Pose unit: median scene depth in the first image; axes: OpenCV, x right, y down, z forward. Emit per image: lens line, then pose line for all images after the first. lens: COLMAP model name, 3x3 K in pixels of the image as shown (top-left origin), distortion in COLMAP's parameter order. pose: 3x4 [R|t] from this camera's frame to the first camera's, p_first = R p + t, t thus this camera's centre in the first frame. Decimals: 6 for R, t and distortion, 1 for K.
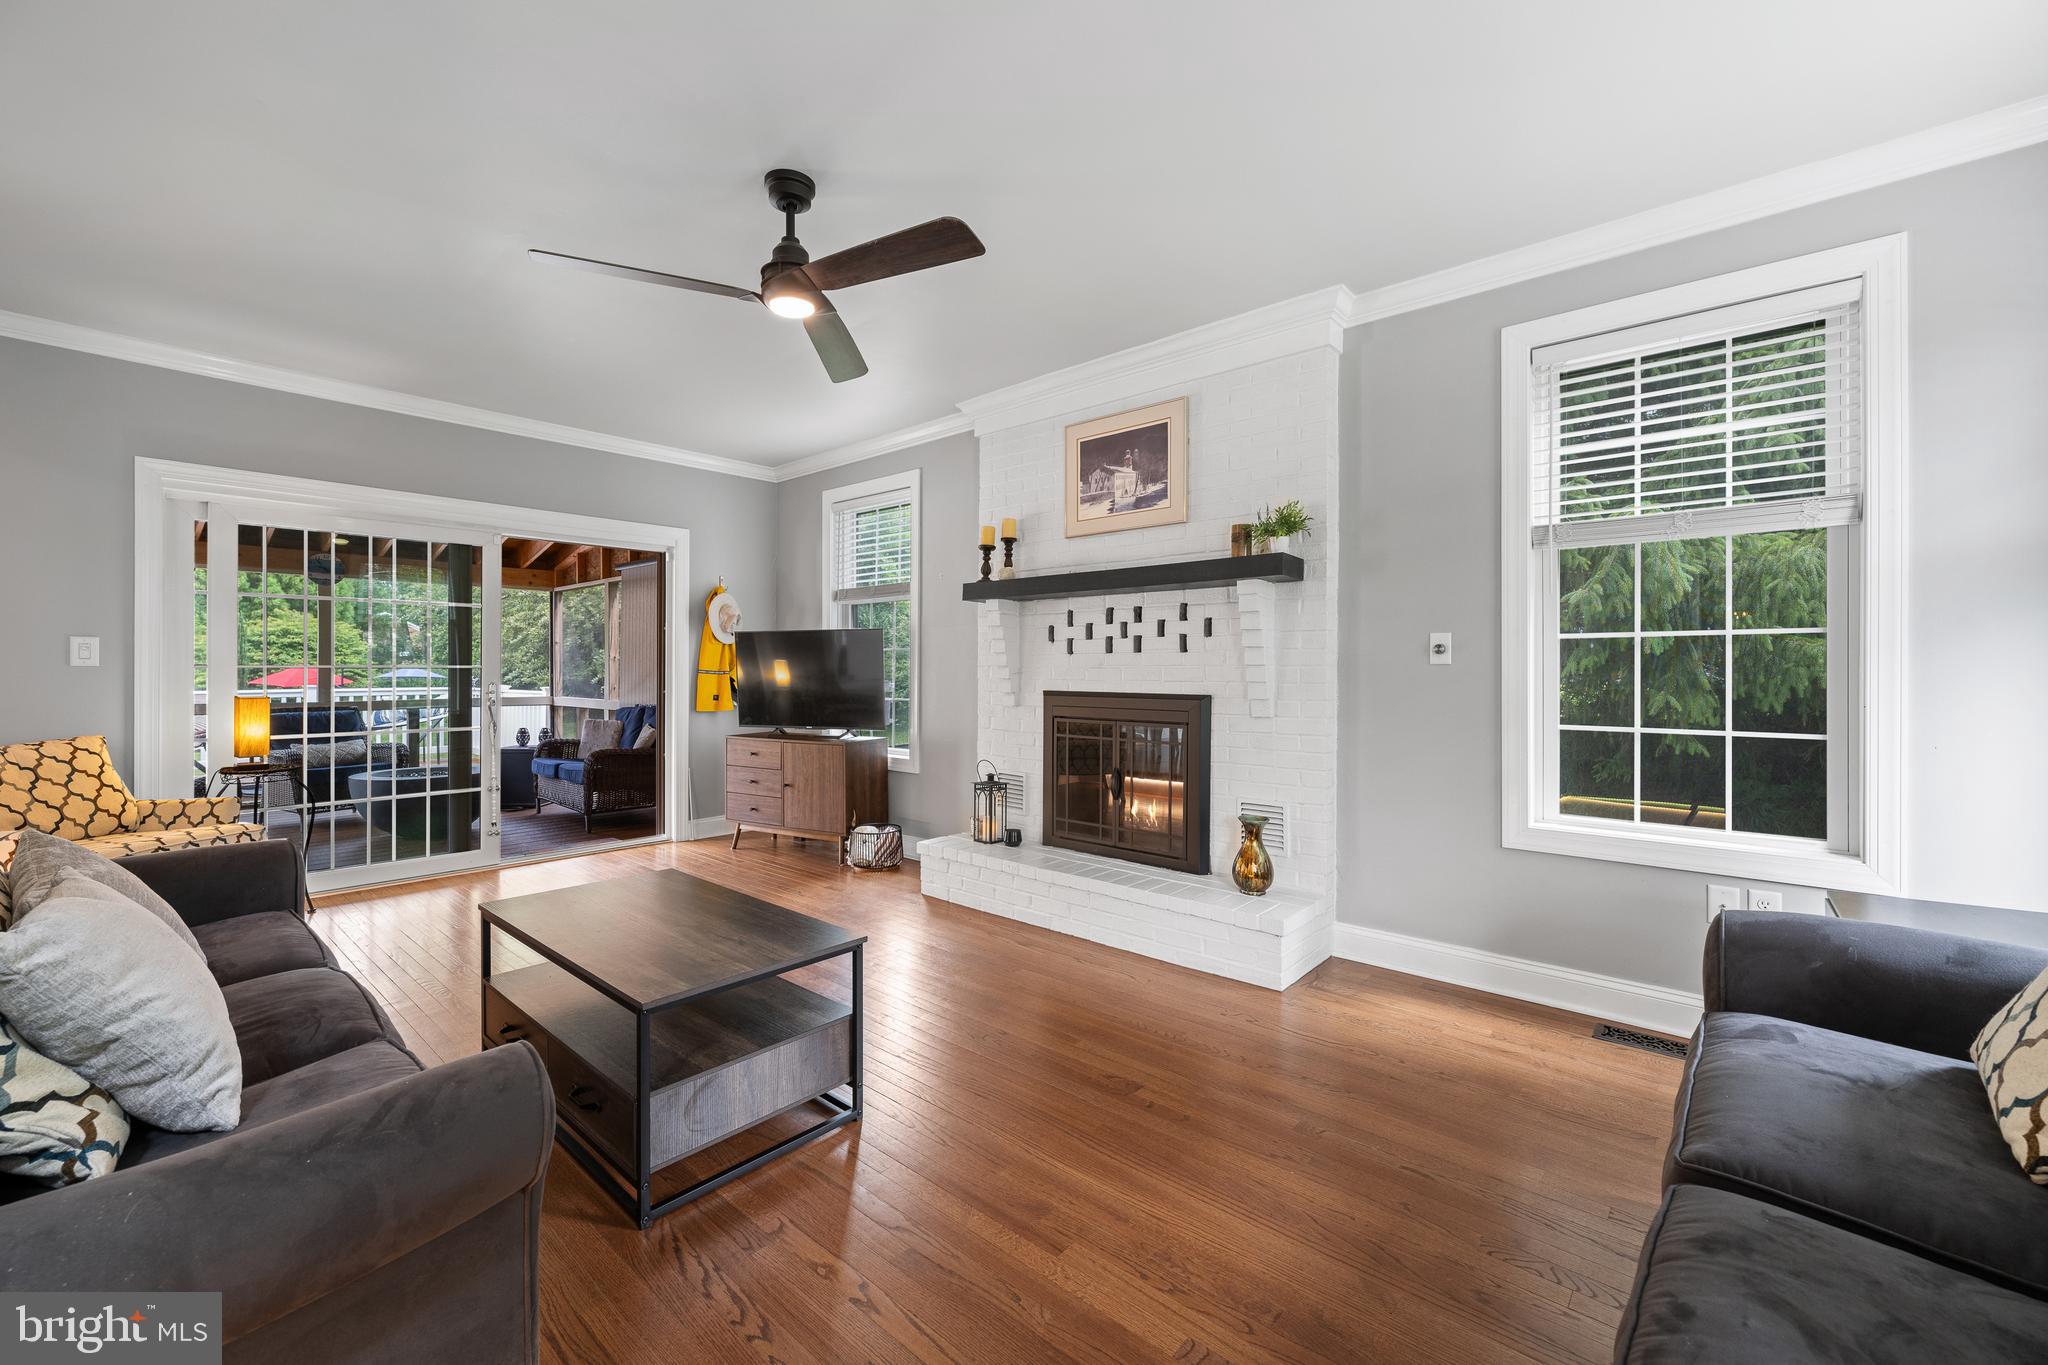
lens RADIAL K [[830.4, 0, 1032.7], [0, 830.4, 667.8], [0, 0, 1]] dist [-0.000919, -0.000190]
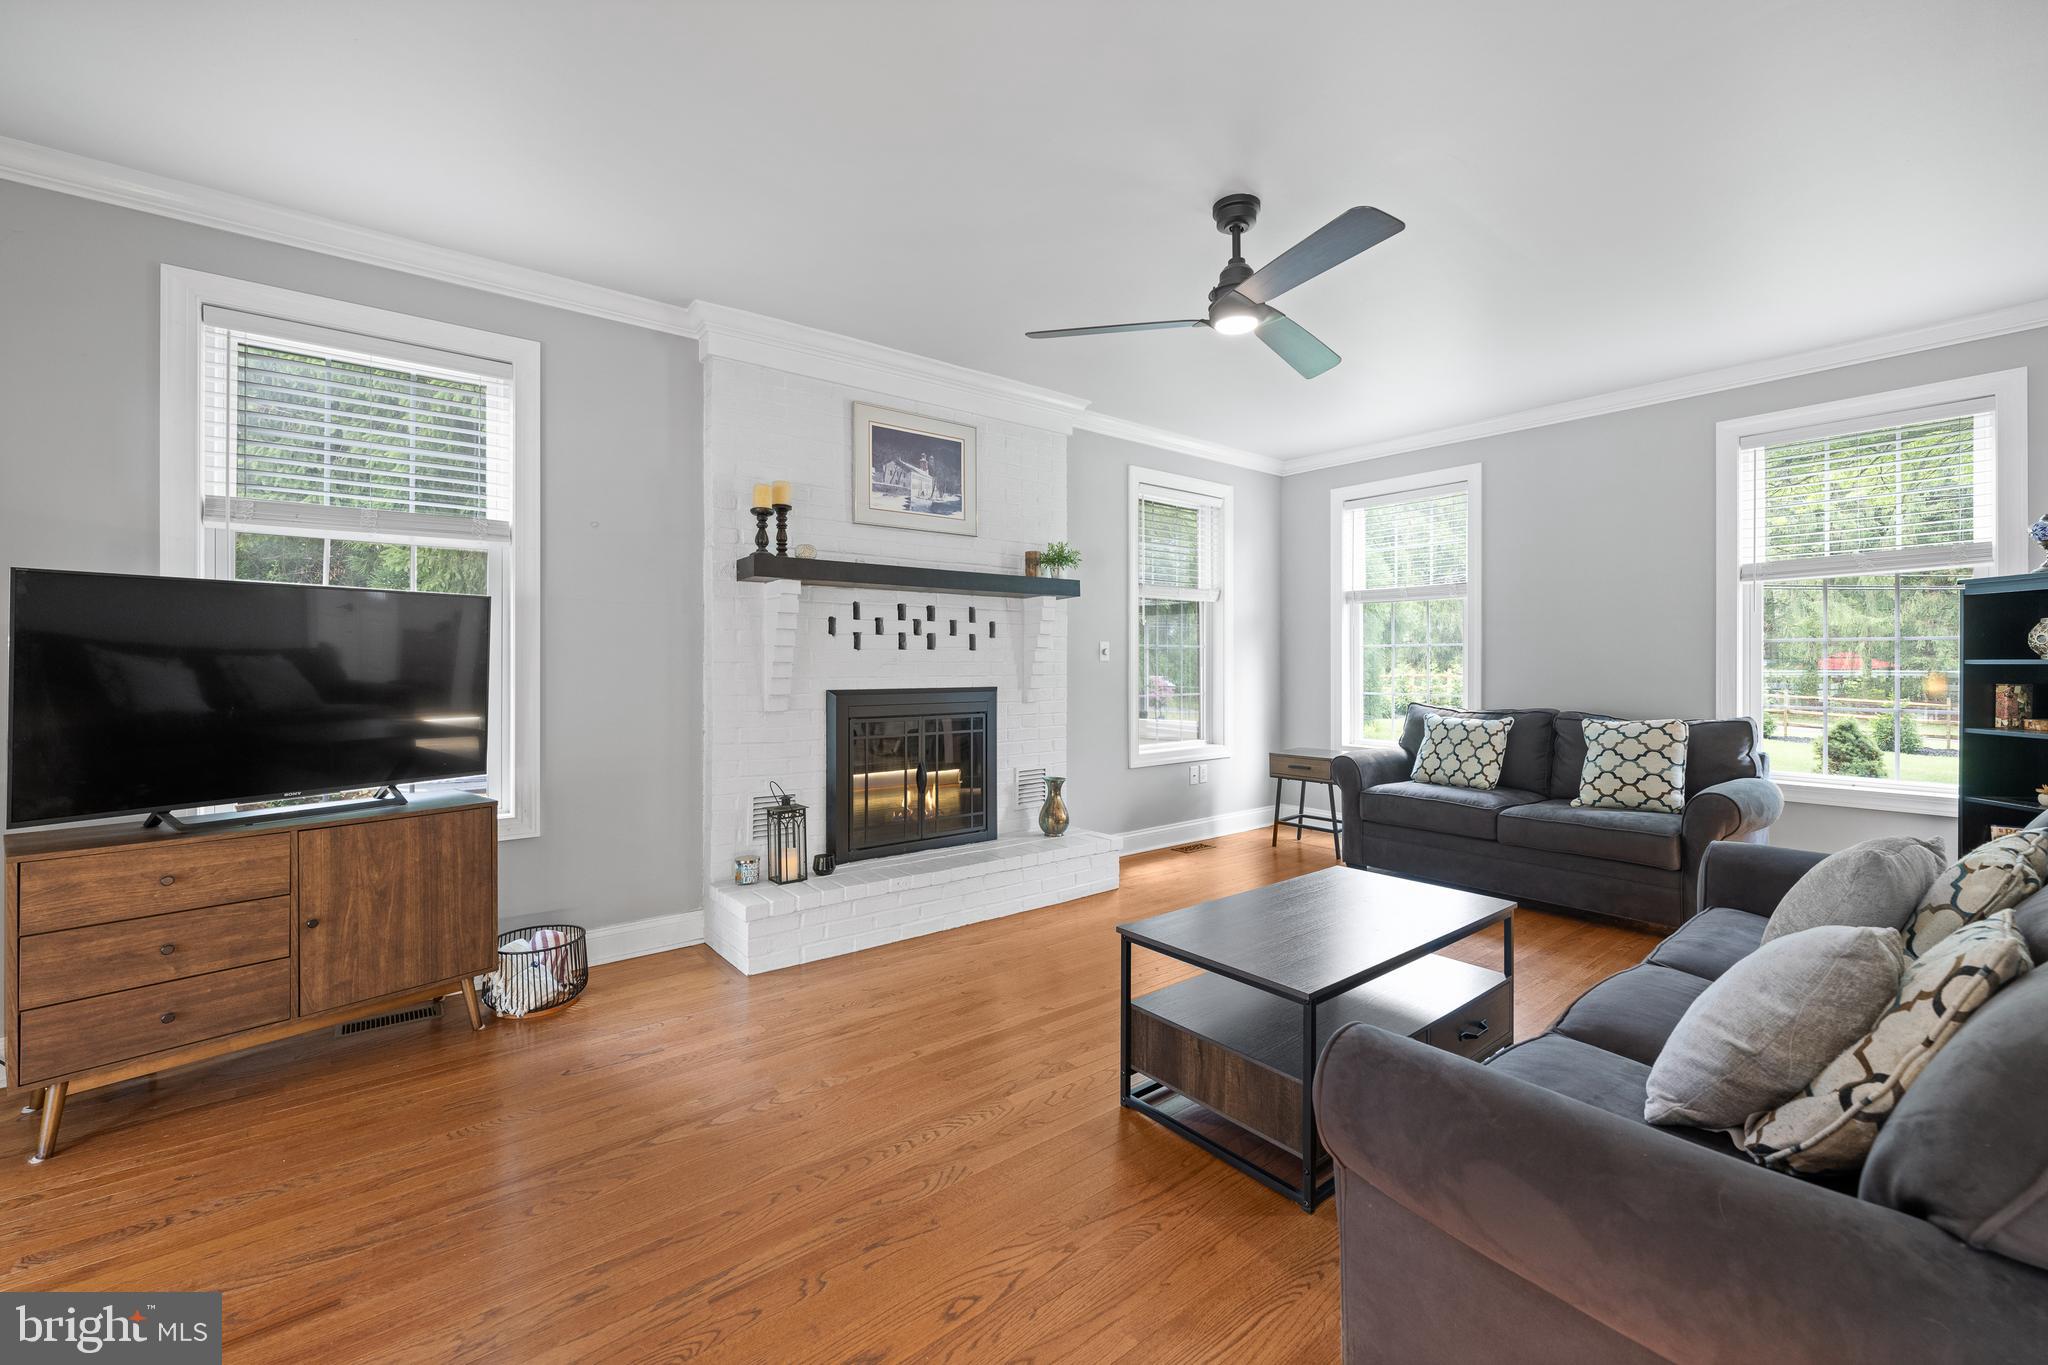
lens RADIAL K [[830.4, 0, 1032.7], [0, 830.4, 667.8], [0, 0, 1]] dist [-0.000919, -0.000190]
pose [[0.176437, -0.005567, 0.984296, -0.877221], [0.002962, 0.999982, 0.005125, -0.000401], [-0.984307, 0.002011, 0.176451, 0.682340]]
